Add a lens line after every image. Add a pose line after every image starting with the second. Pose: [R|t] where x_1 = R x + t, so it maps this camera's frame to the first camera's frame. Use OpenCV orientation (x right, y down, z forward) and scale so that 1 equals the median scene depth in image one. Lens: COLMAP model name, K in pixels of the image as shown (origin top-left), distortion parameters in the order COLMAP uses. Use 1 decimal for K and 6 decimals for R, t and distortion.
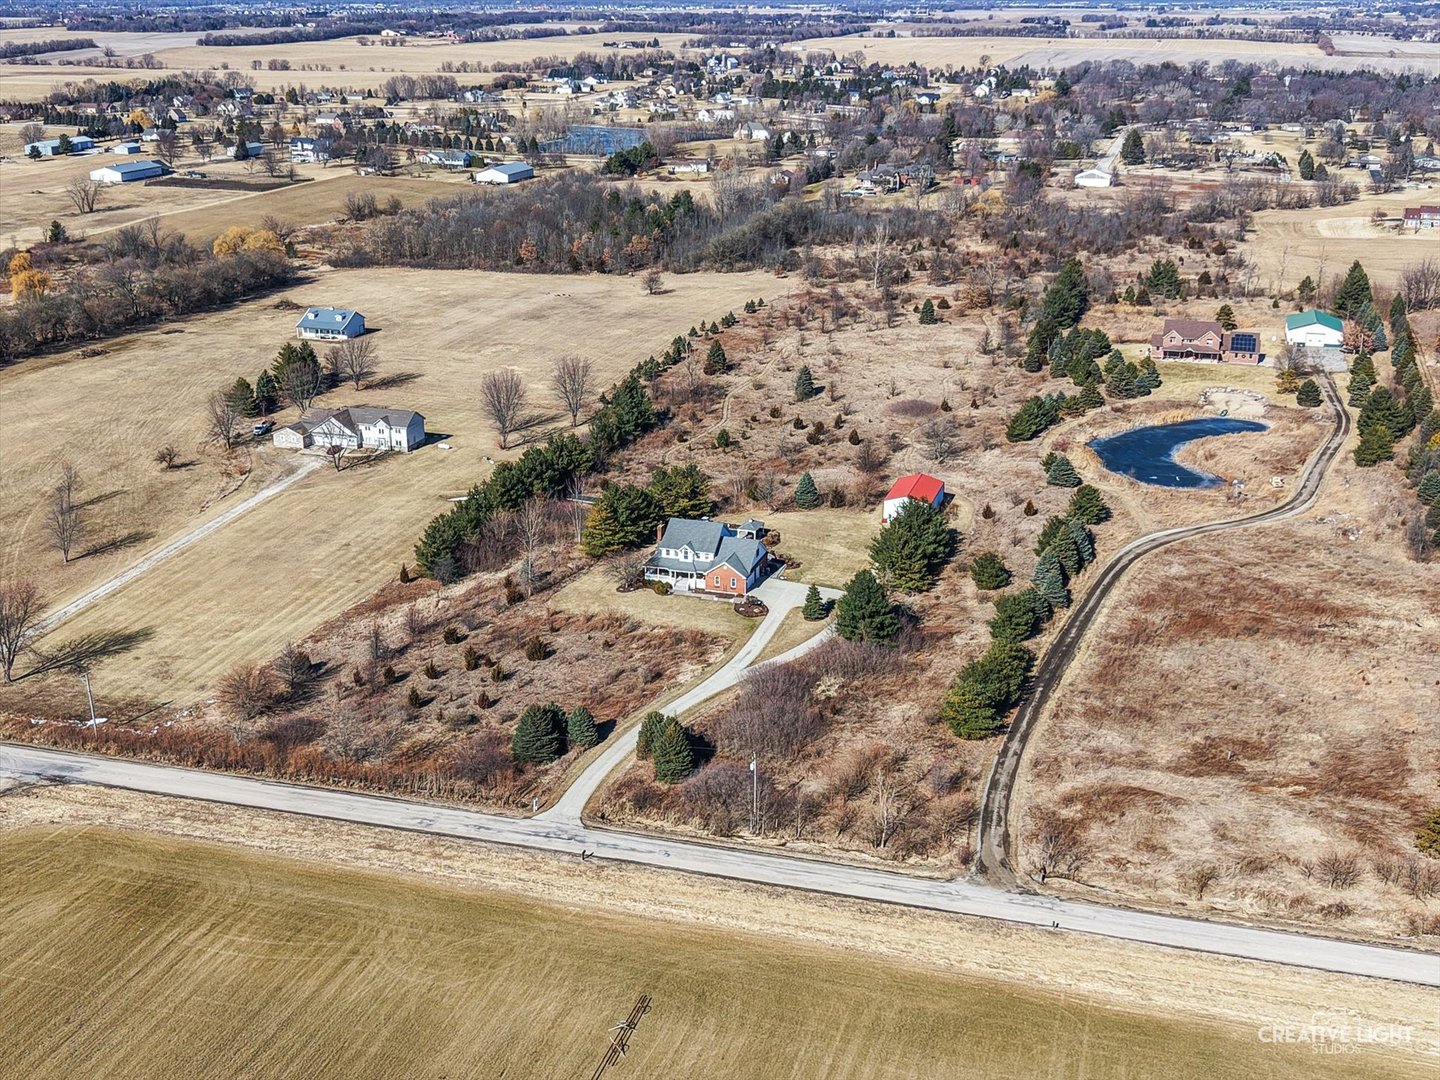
lens RADIAL K [[1600.7, 0, 720.0], [0, 1600.7, 540.0], [0, 0, 1]] dist [0.156081, -0.447236]
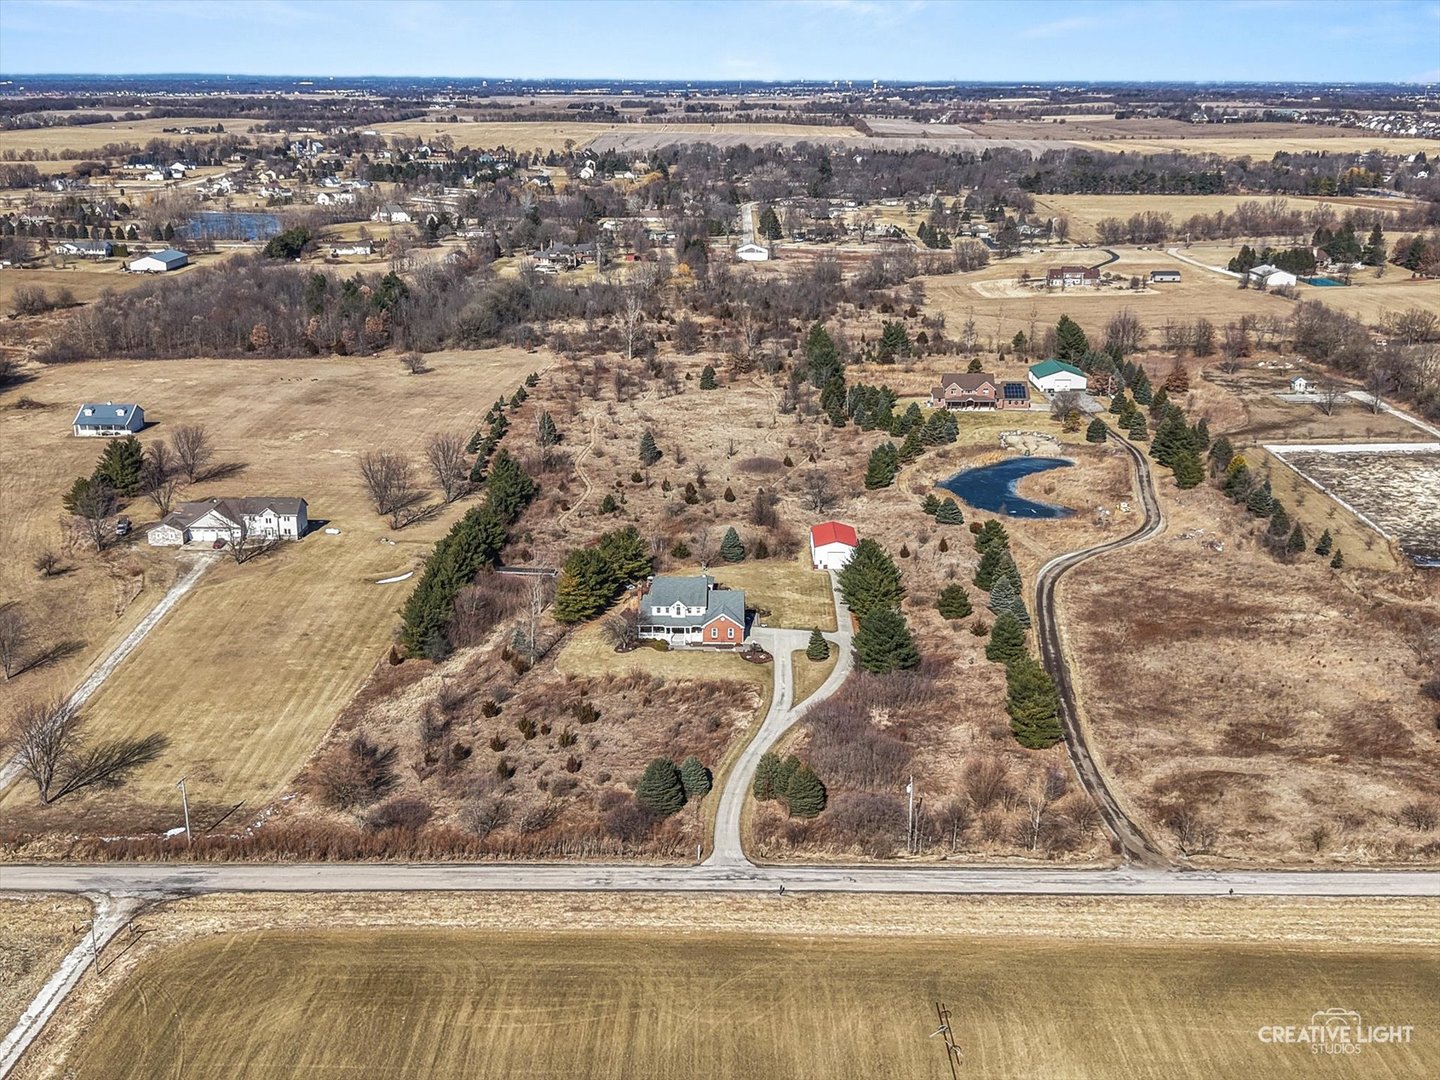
lens RADIAL K [[1600.7, 0, 720.0], [0, 1600.7, 540.0], [0, 0, 1]] dist [0.156081, -0.447236]
pose [[0.963024, -0.074413, 0.258936, -0.200631], [0.086841, 0.995539, -0.036876, 0.003283], [-0.255037, 0.057999, 0.965190, -0.001879]]
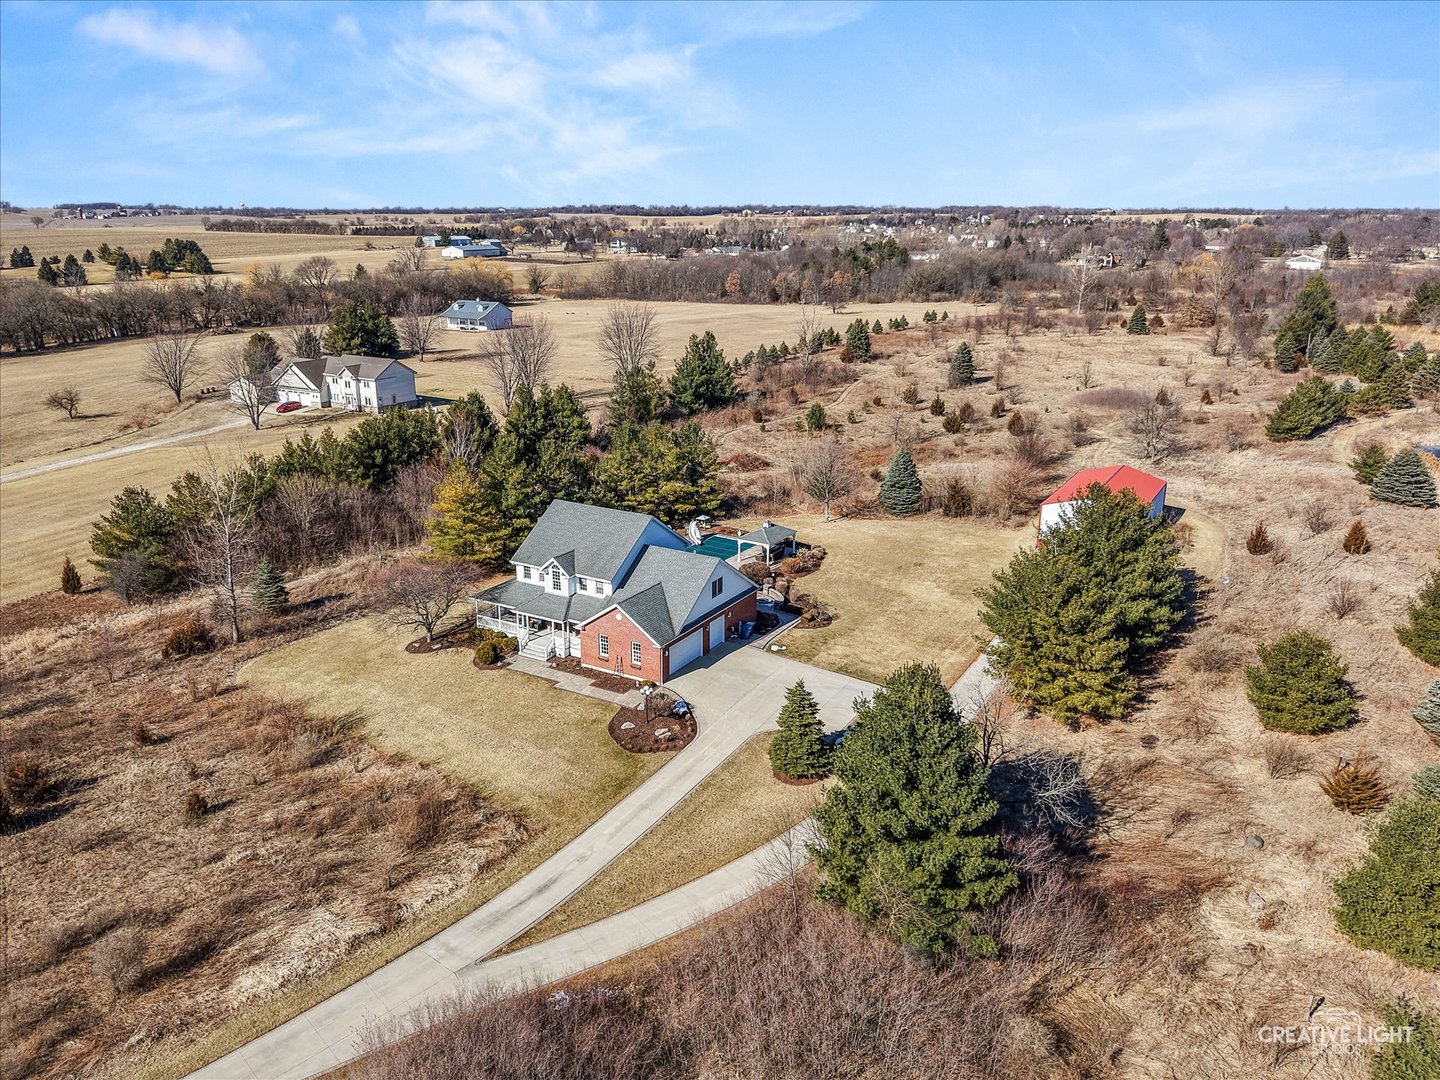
lens RADIAL K [[1077.6, 0, 700.6], [0, 1077.6, 543.0], [0, 0, 1]] dist [0.059189, -0.102429]
pose [[0.969171, 0.066420, -0.237266, 0.069164], [-0.071499, 0.997358, -0.012858, -0.000130], [0.235785, 0.029426, 0.971360, 0.555126]]
